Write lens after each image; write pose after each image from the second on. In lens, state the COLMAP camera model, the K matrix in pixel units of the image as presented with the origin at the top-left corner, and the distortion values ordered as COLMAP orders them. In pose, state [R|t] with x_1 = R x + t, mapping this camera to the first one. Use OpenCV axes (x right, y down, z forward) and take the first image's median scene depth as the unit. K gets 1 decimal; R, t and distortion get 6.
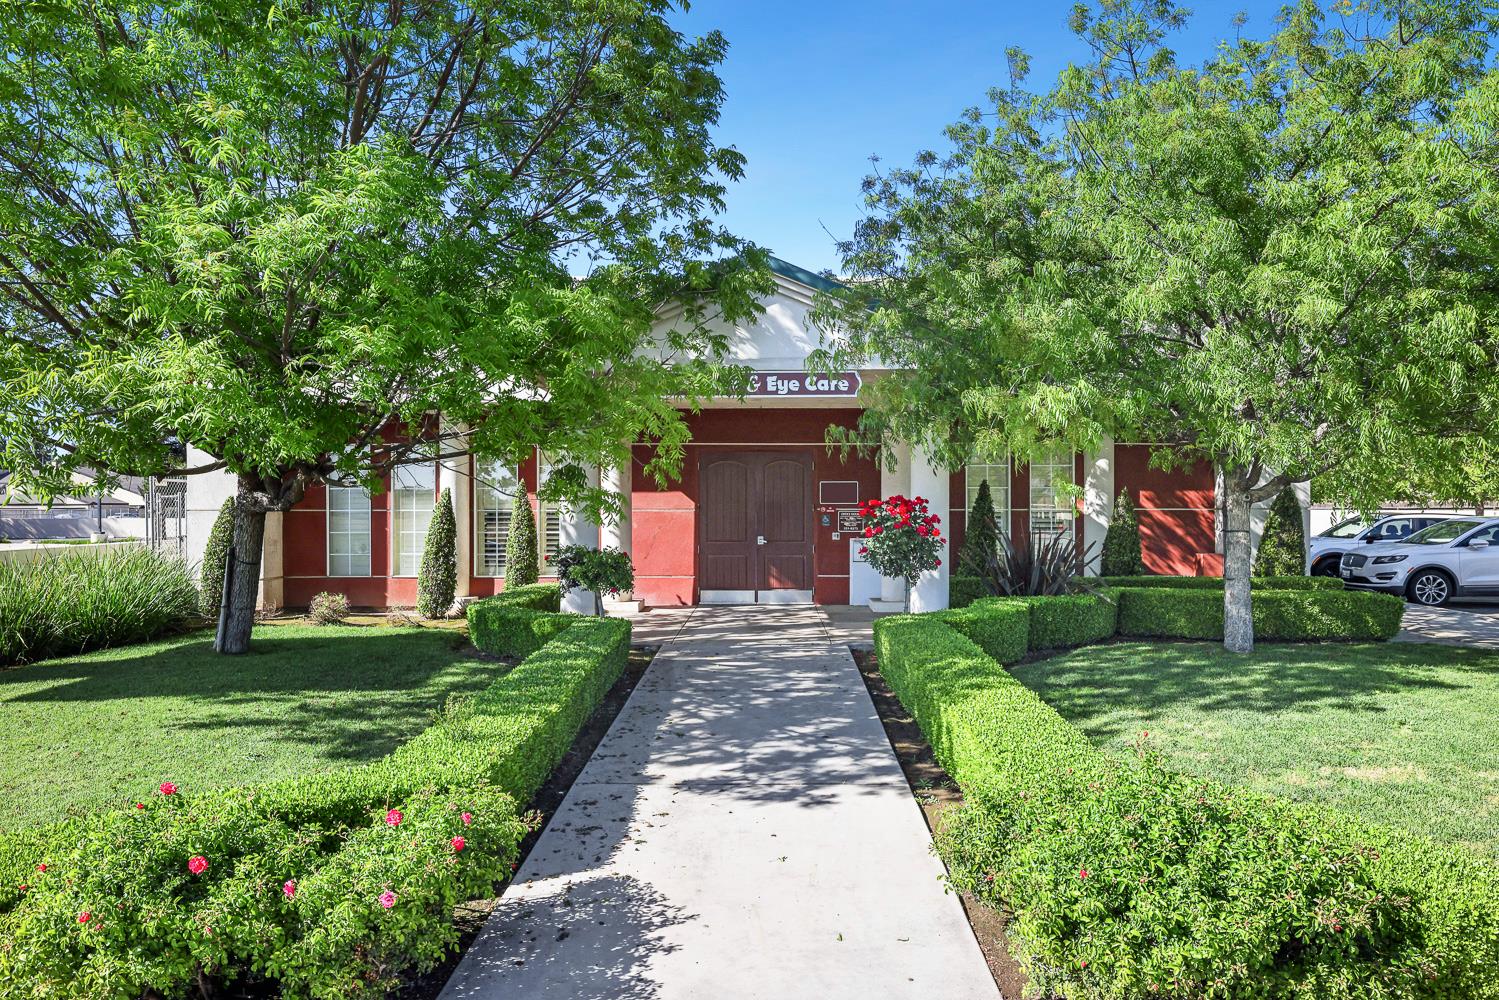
lens RADIAL K [[957.9, 0, 747.9], [0, 957.9, 502.2], [0, 0, 1]] dist [-0.000134, -0.000001]
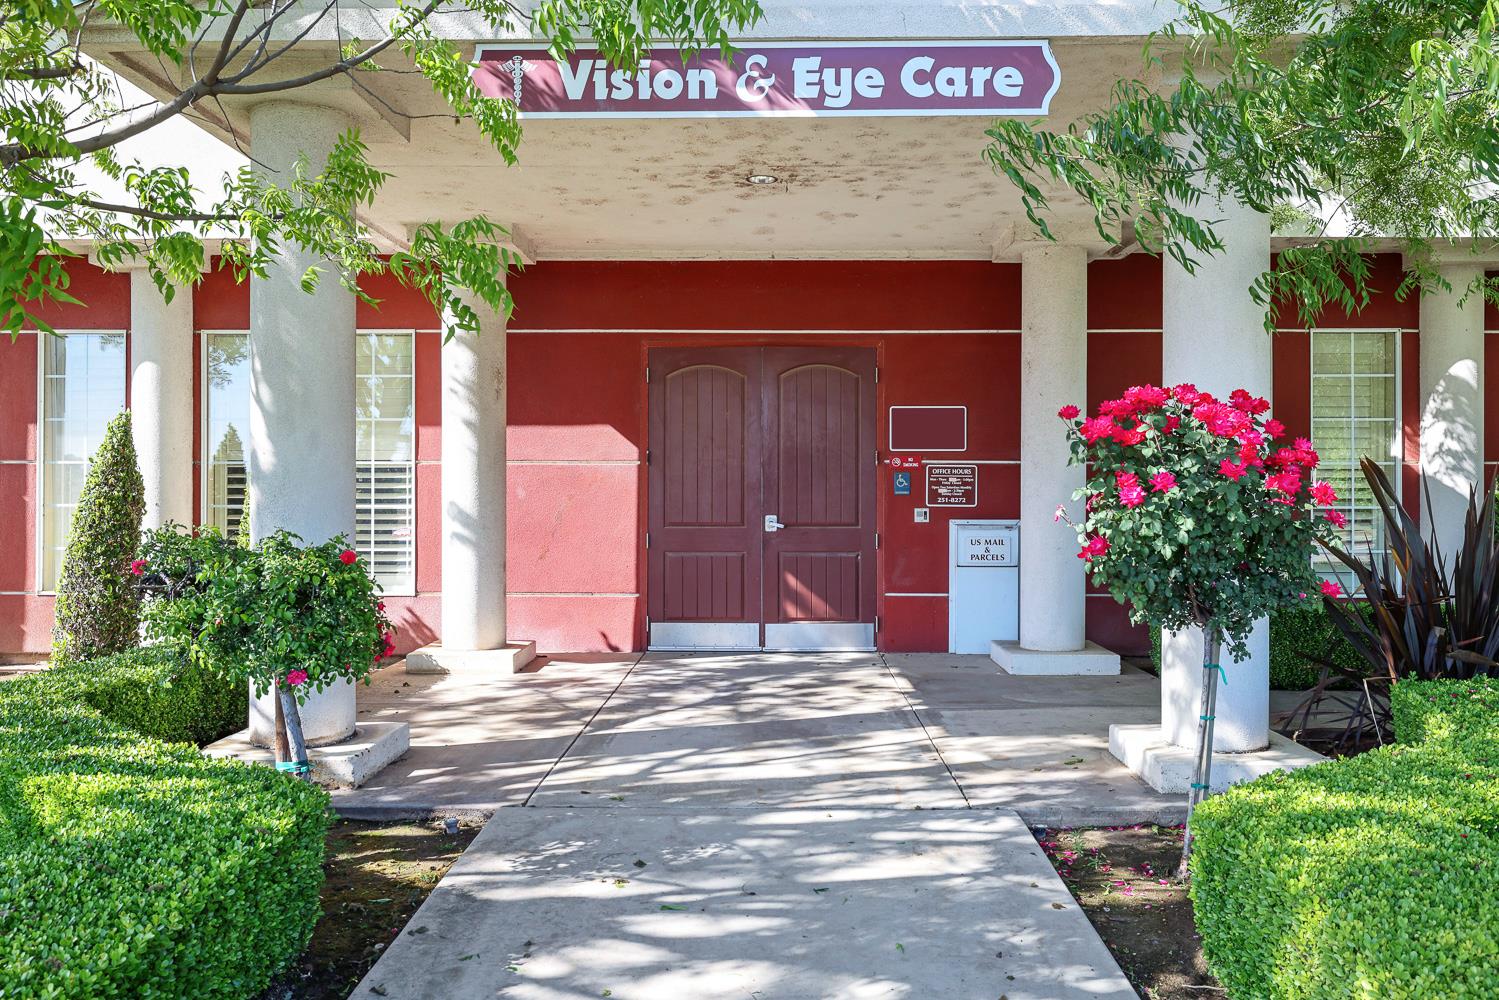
lens RADIAL K [[1116.4, 0, 751.0], [0, 1116.4, 501.9], [0, 0, 1]] dist [0.001231, 0.000576]
pose [[0.999993, 0.002561, 0.002741, 0.002748], [-0.002603, 0.999880, 0.015270, 0.020307], [-0.002701, -0.015277, 0.999880, 0.437879]]
